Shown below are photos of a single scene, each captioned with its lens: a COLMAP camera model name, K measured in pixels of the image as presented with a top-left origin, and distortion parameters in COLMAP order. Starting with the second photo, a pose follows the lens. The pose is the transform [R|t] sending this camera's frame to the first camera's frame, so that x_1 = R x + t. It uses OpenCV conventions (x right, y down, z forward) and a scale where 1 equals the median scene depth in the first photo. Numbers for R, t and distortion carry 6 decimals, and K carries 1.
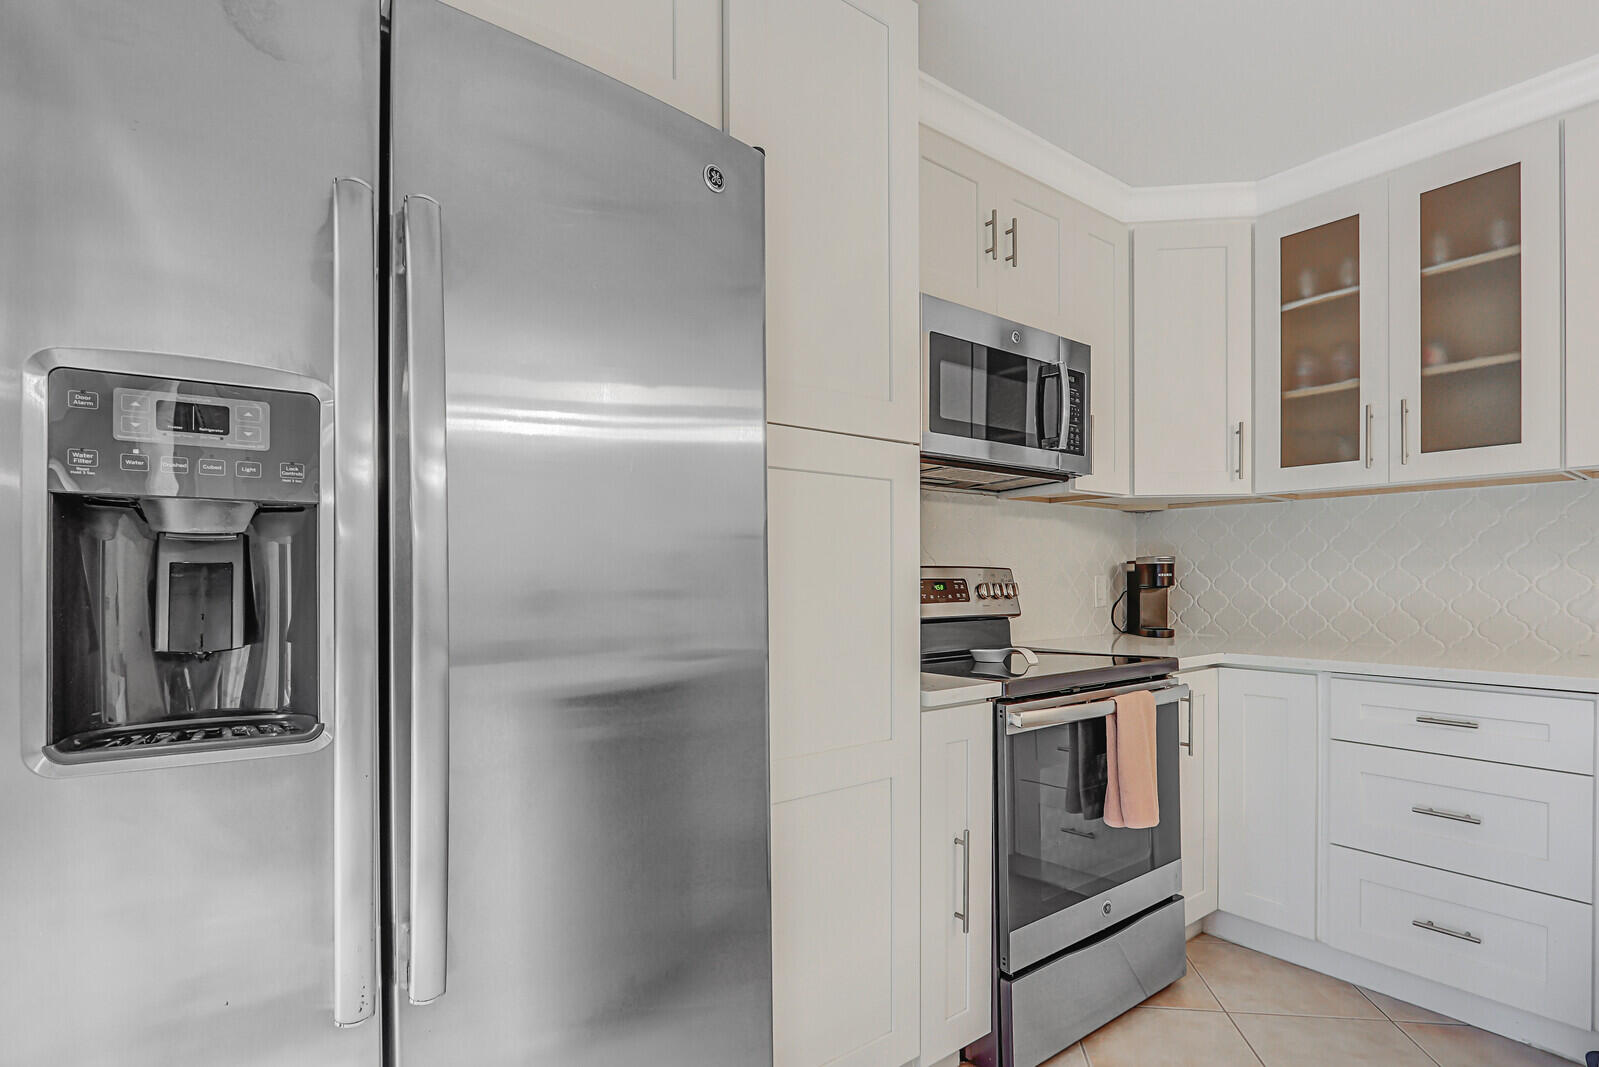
lens RADIAL K [[774.0, 0, 802.4], [0, 774.0, 581.5], [0, 0, 1]] dist [-0.021620, 0.000825]
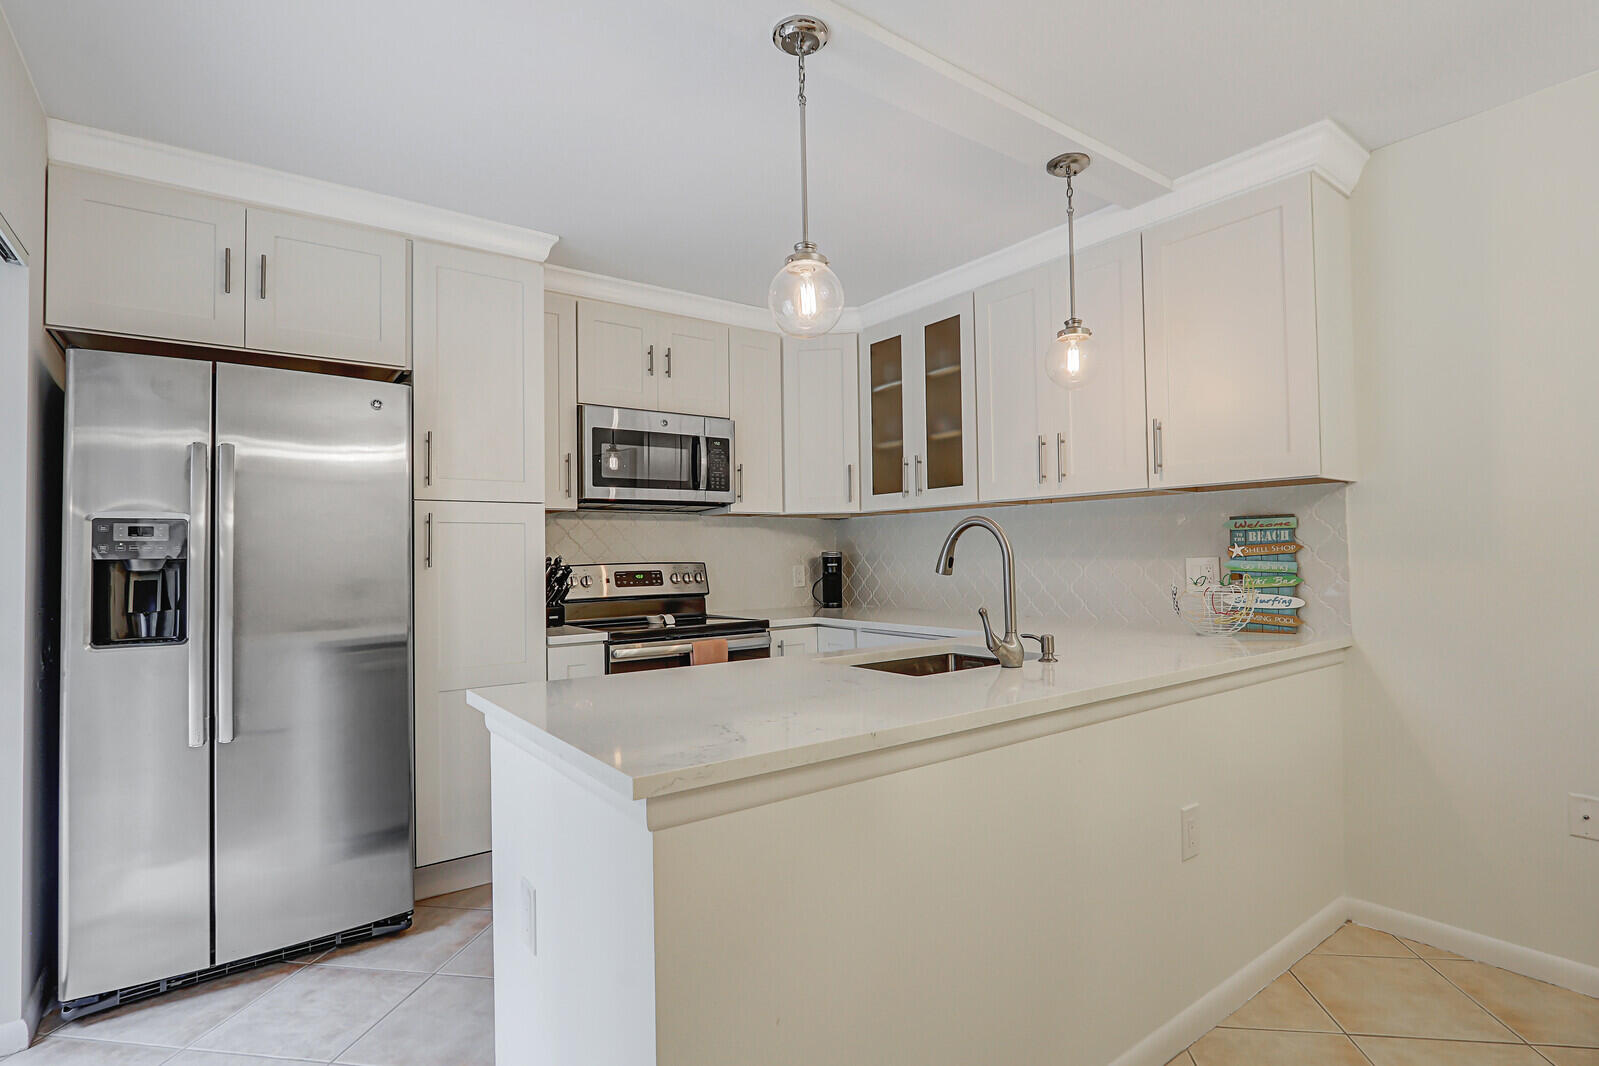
lens RADIAL K [[774.6, 0, 799.8], [0, 774.6, 540.9], [0, 0, 1]] dist [-0.015169, 0.000074]
pose [[0.999894, -0.012570, -0.007284, 0.524851], [0.012392, 0.999637, -0.023944, -0.023430], [0.007582, 0.023851, 0.999687, -0.575141]]
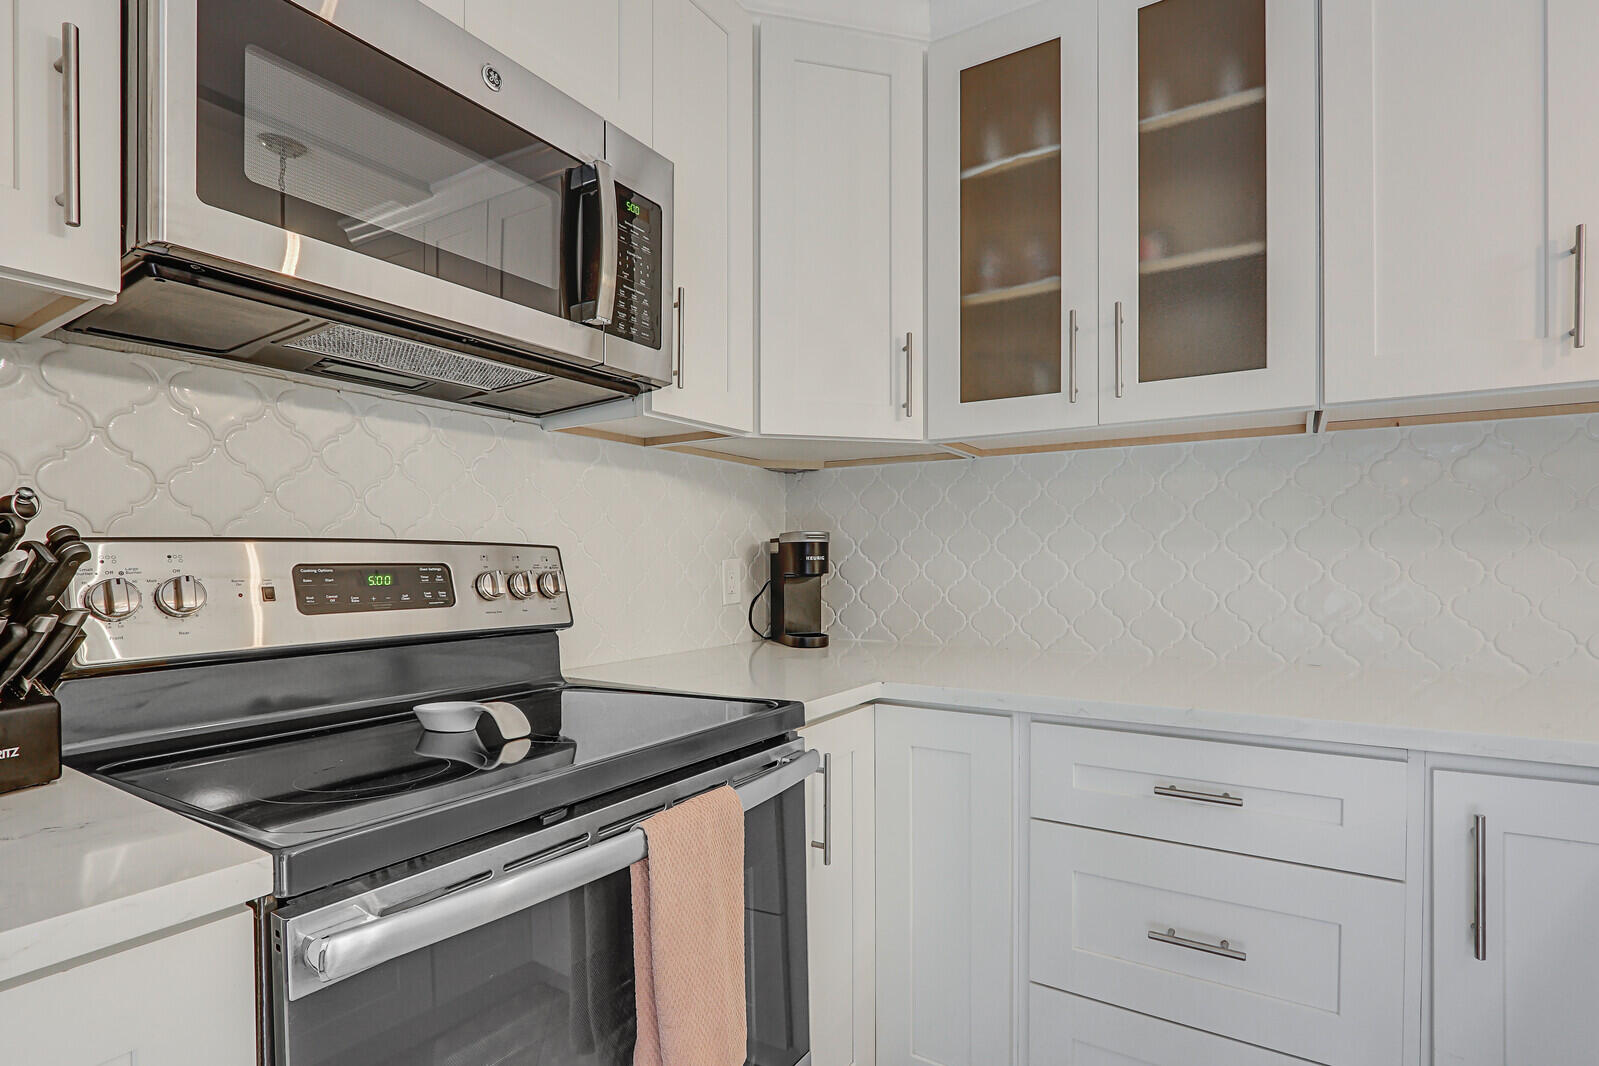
lens RADIAL K [[782.9, 0, 804.8], [0, 782.9, 555.8], [0, 0, 1]] dist [-0.023443, 0.005857]
pose [[0.935432, 0.004059, 0.353484, 0.264123], [0.000145, 0.999930, -0.011867, -0.002869], [-0.353507, 0.011152, 0.935365, 0.424633]]
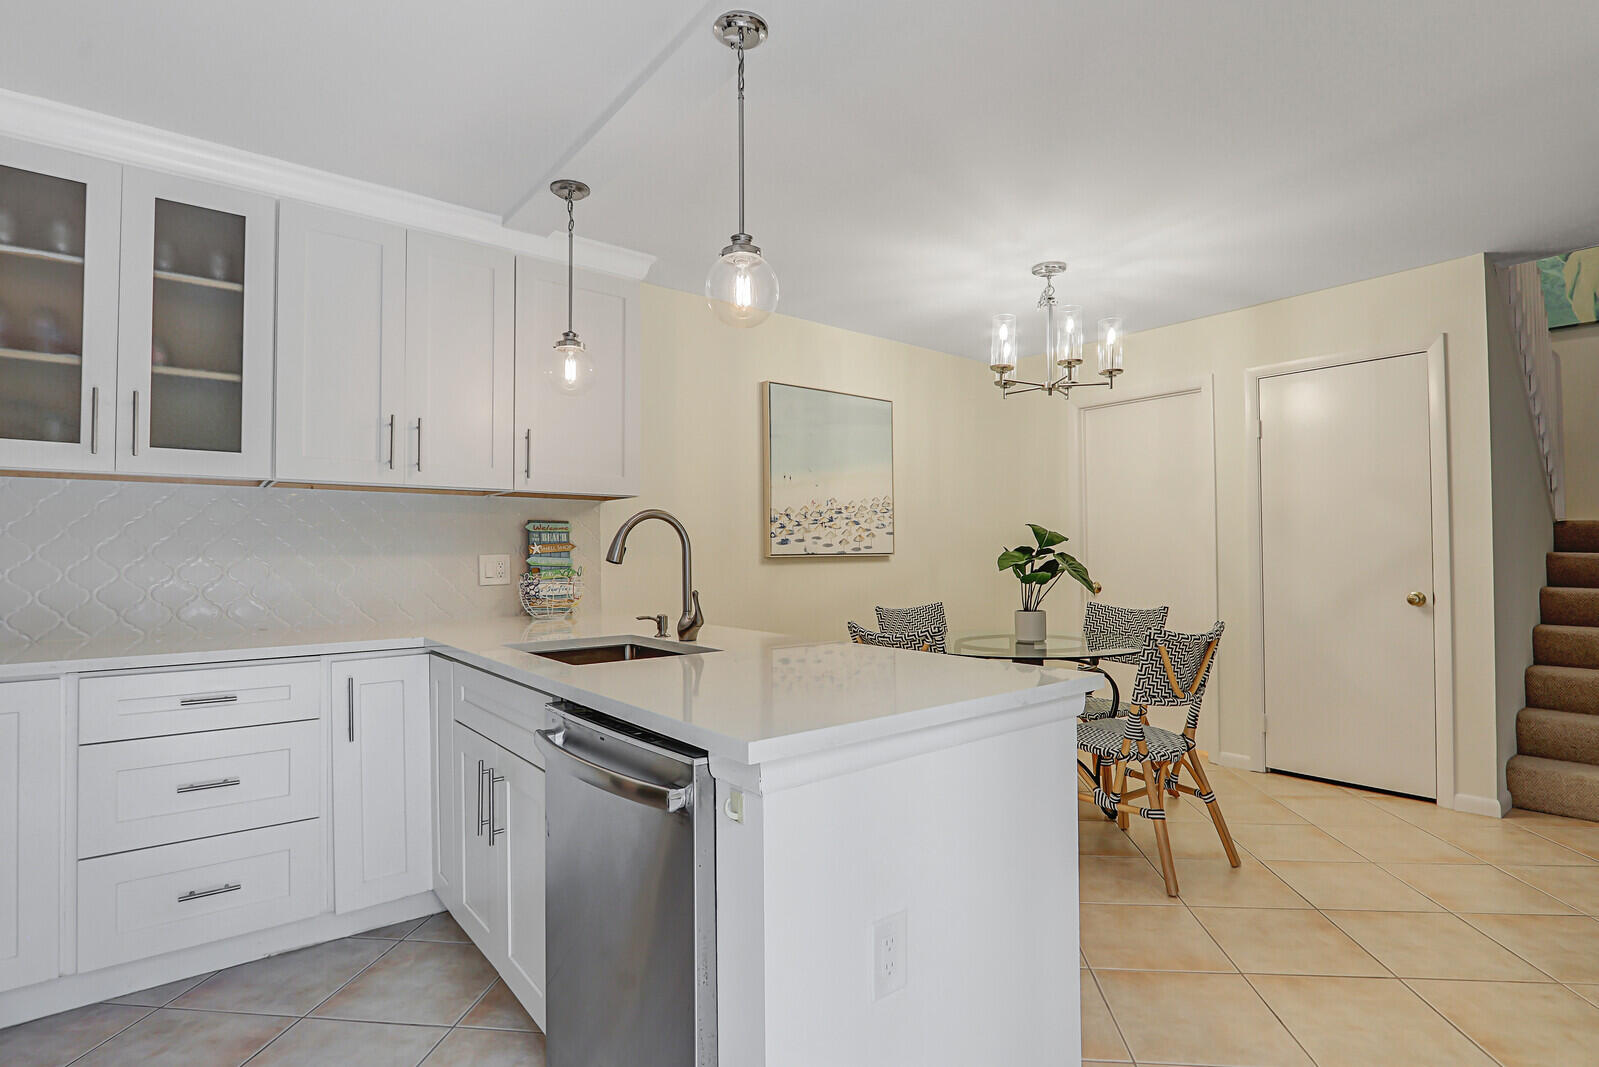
lens RADIAL K [[775.7, 0, 815.5], [0, 775.7, 543.3], [0, 0, 1]] dist [-0.013821, 0.000145]
pose [[-0.042791, 0.013946, 0.998987, -0.245690], [0.011229, 0.999846, -0.013477, -0.013614], [-0.999021, 0.010640, -0.042941, 0.141050]]
